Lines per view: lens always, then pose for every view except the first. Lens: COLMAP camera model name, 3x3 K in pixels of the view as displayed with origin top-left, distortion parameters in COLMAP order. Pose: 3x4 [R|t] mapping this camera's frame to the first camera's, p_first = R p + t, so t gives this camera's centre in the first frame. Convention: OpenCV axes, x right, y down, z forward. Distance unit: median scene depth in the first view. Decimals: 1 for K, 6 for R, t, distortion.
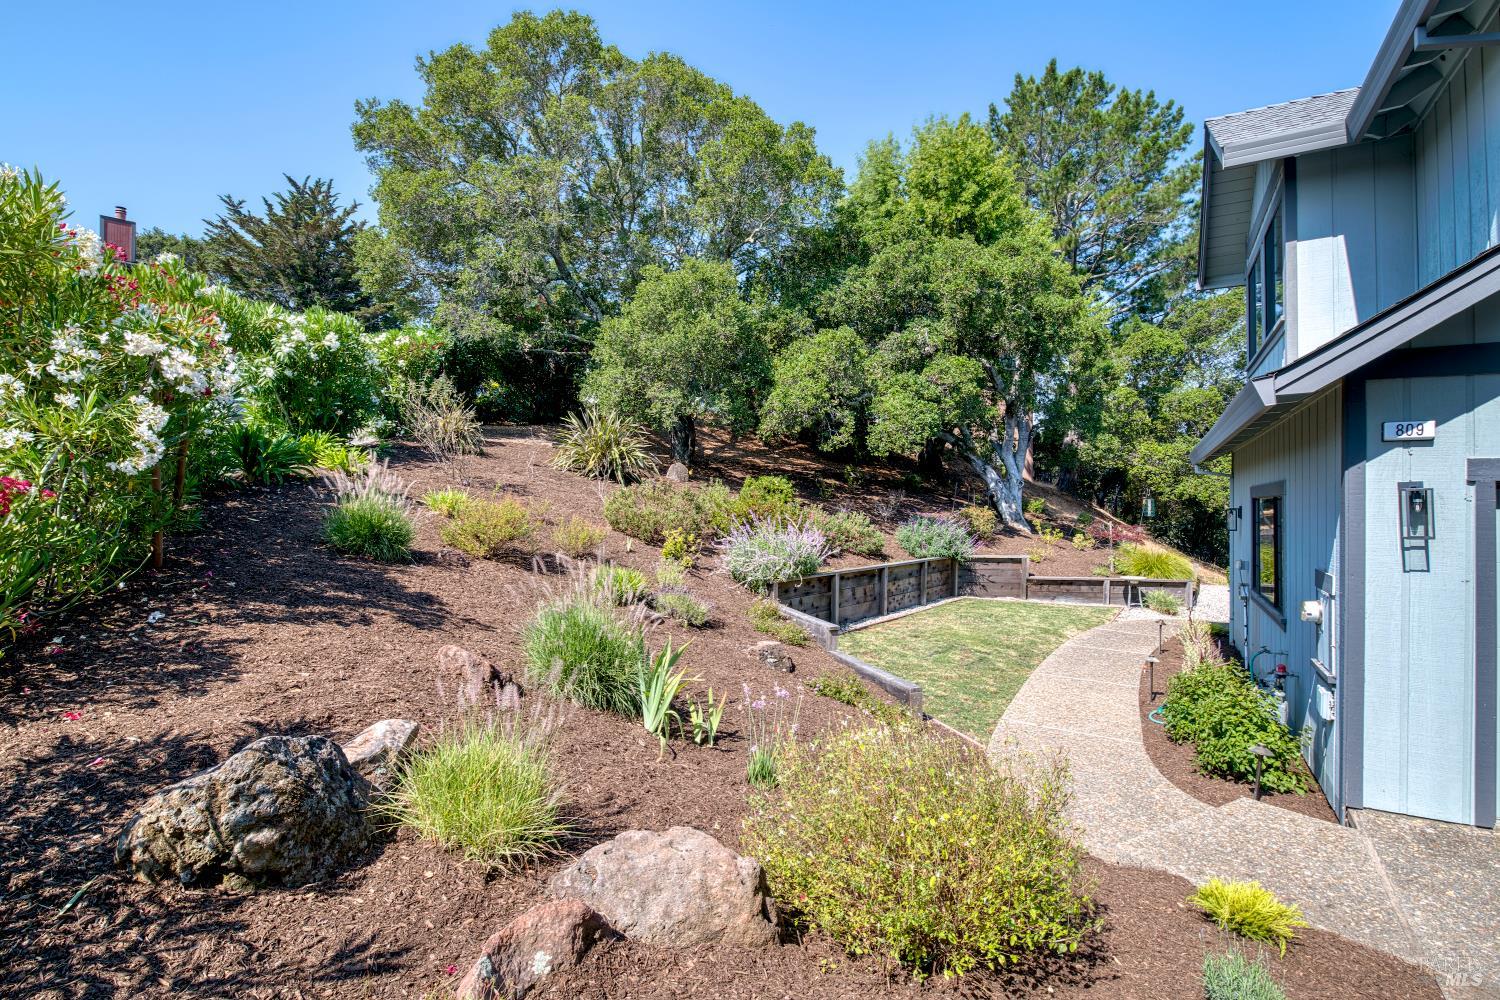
lens RADIAL K [[651.9, 0, 750.0], [0, 651.9, 500.0], [0, 0, 1]] dist [-0.003680, -0.000379]
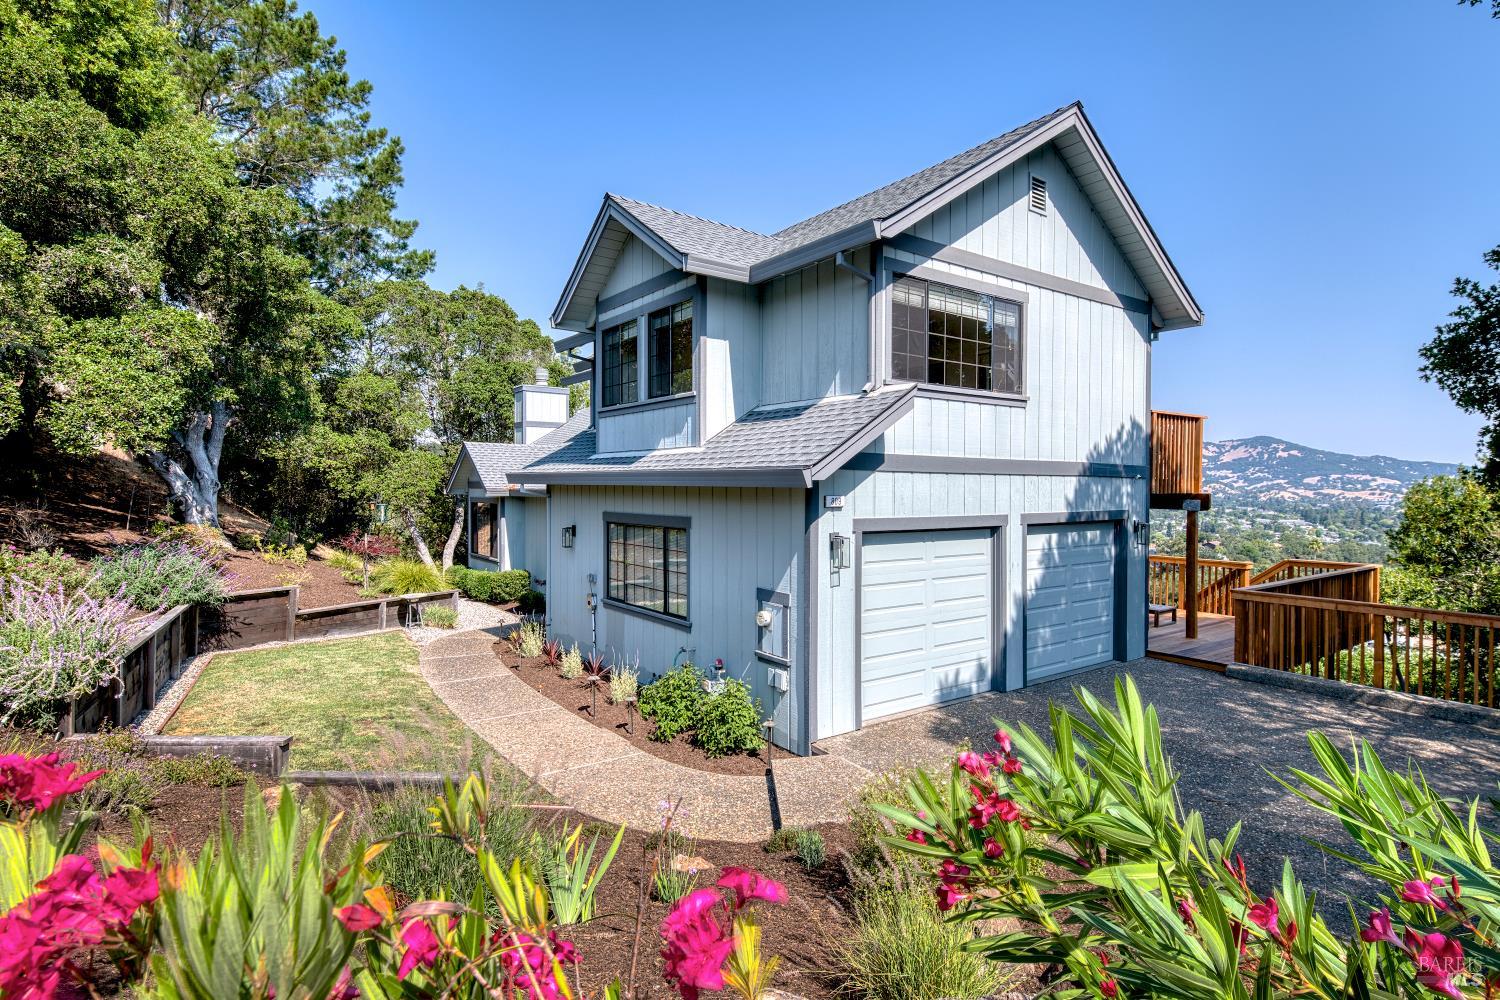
lens RADIAL K [[789.8, 0, 750.0], [0, 789.8, 500.0], [0, 0, 1]] dist [0.004529, 0.001247]
pose [[0.373377, -0.024975, 0.927343, -0.257430], [-0.003323, 0.999595, 0.028259, -0.047280], [-0.927674, -0.013633, 0.373143, 0.130382]]
